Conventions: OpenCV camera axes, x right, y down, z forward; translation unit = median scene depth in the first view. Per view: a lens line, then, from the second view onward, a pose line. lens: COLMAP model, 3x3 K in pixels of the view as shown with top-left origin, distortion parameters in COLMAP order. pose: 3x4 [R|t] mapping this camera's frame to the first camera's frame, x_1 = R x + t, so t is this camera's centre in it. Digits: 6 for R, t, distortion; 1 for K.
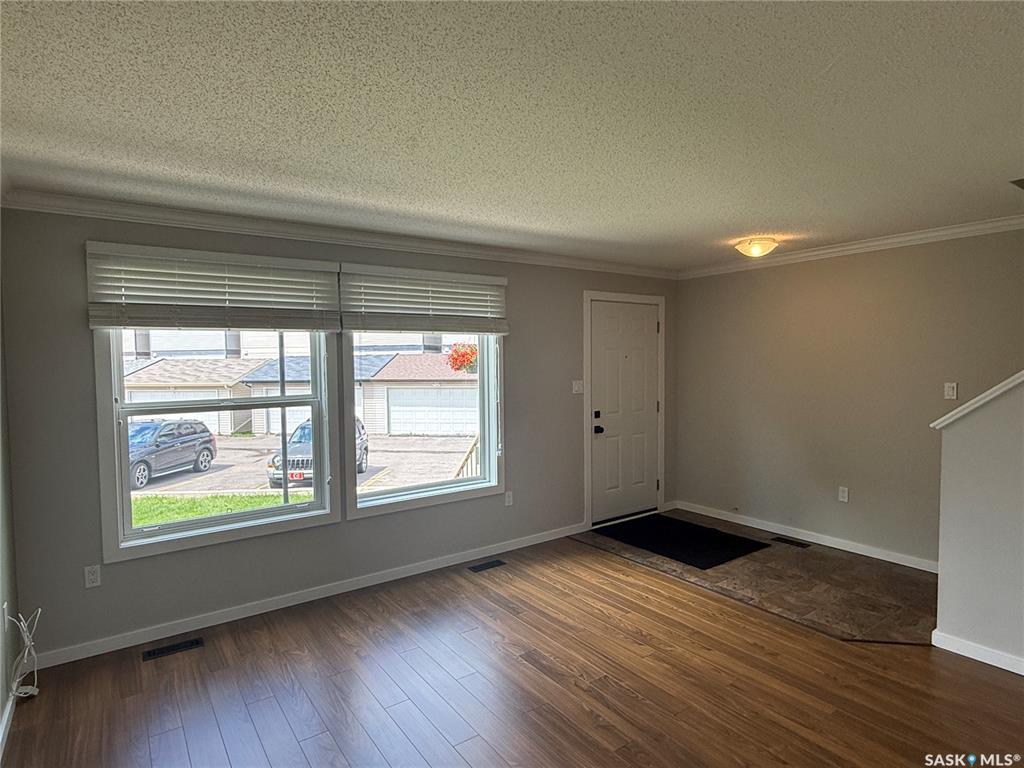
lens RADIAL K [[567.9, 0, 517.1], [0, 567.9, 376.7], [0, 0, 1]] dist [-0.007883, 0.001282]
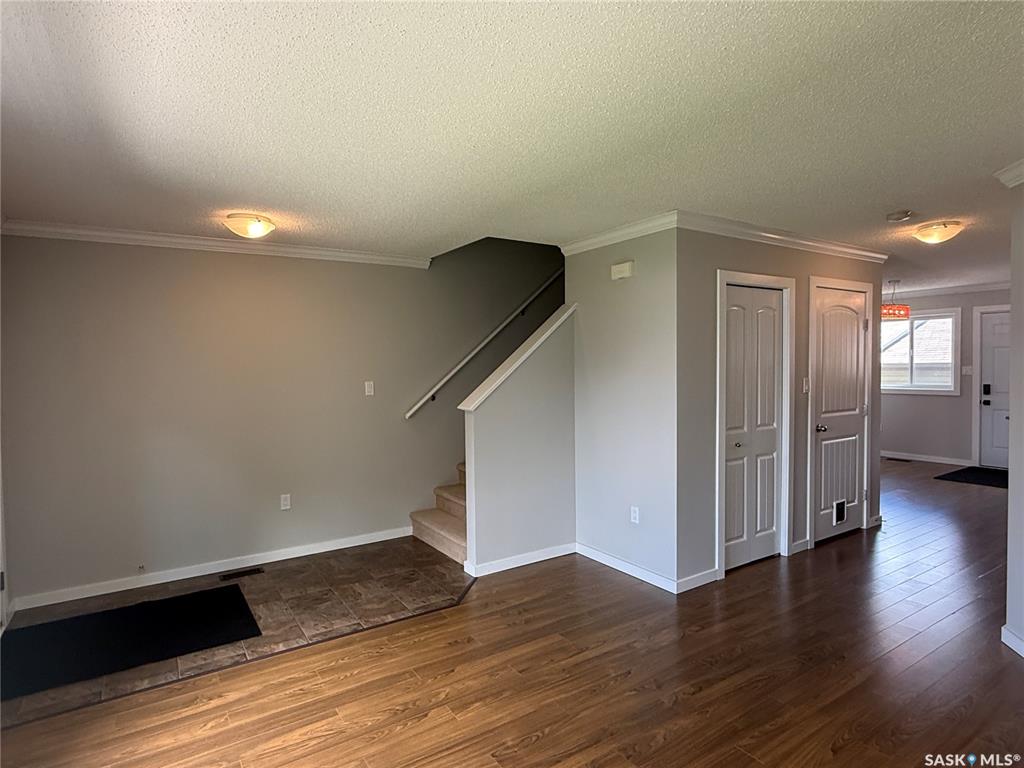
lens RADIAL K [[567.9, 0, 505.2], [0, 567.9, 382.3], [0, 0, 1]] dist [-0.007883, 0.001282]
pose [[0.058530, -0.024989, 0.997973, -0.431836], [0.052315, 0.998390, 0.021931, 0.000788], [-0.996914, 0.050925, 0.059743, 0.648884]]
